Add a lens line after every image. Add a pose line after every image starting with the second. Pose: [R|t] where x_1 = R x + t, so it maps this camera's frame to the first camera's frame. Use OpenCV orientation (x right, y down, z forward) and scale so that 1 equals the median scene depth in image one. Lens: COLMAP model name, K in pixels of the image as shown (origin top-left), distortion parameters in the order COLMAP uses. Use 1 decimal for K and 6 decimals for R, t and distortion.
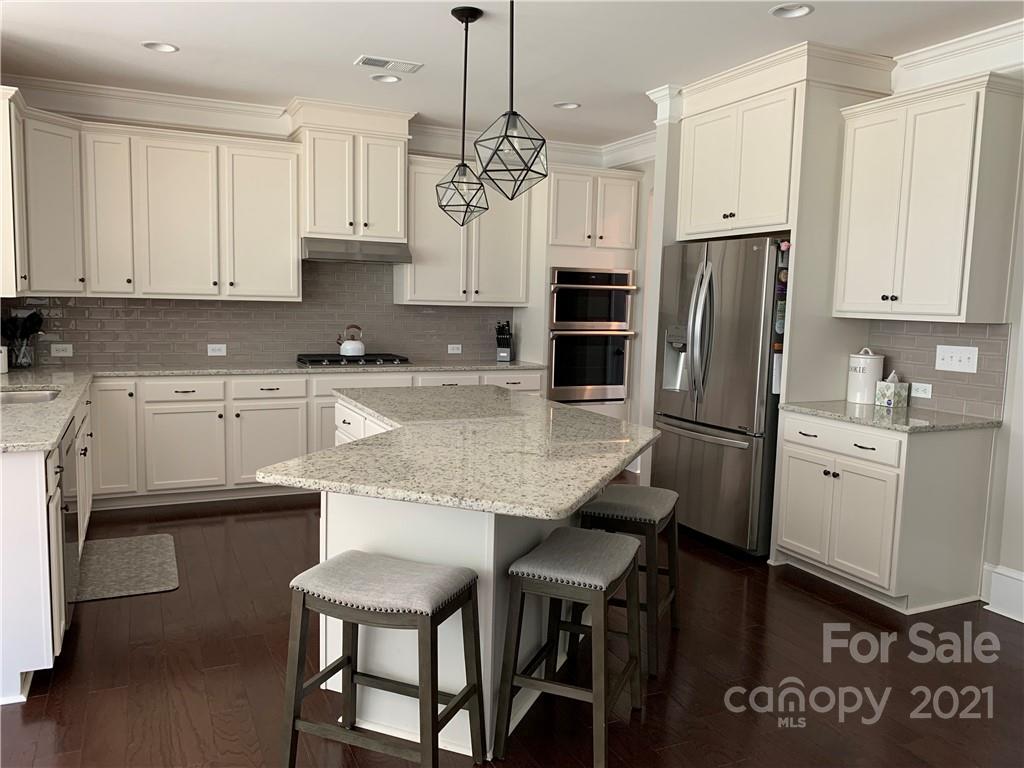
lens RADIAL K [[787.2, 0, 517.3], [0, 787.2, 382.3], [0, 0, 1]] dist [0.014440, -0.021321]
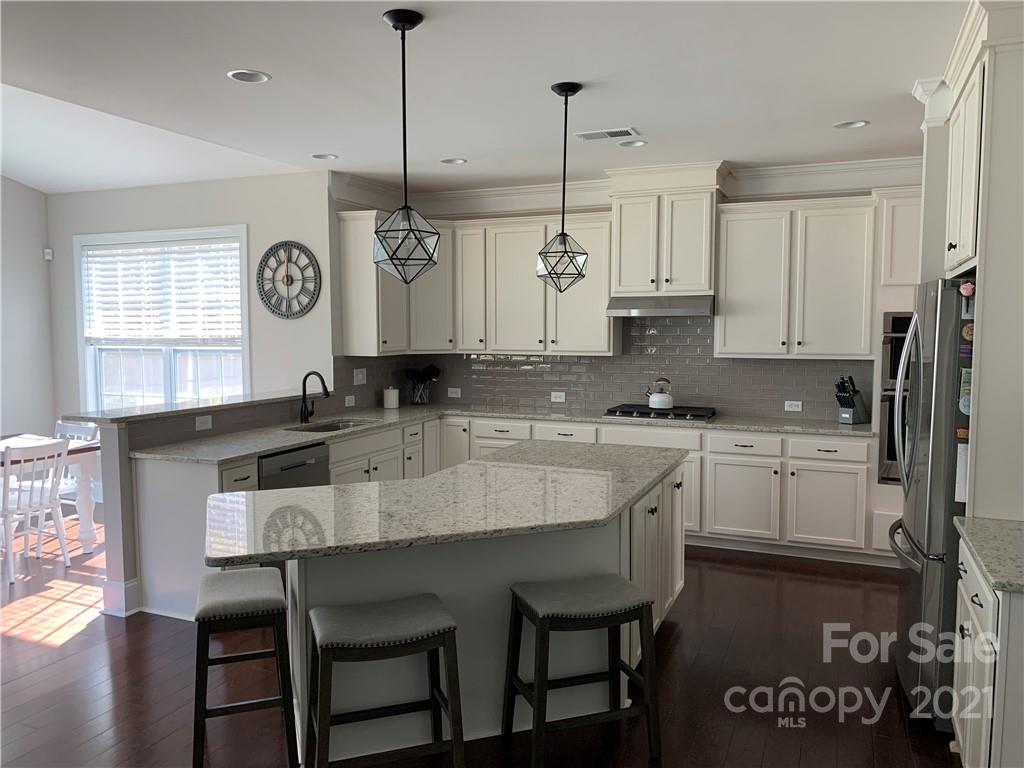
lens RADIAL K [[787.2, 0, 517.8], [0, 787.2, 382.7], [0, 0, 1]] dist [0.014440, -0.021321]
pose [[0.649444, 0.012605, -0.760305, 0.445261], [-0.071653, 0.996428, -0.044685, -0.008347], [0.757026, 0.083498, 0.648028, 0.201106]]
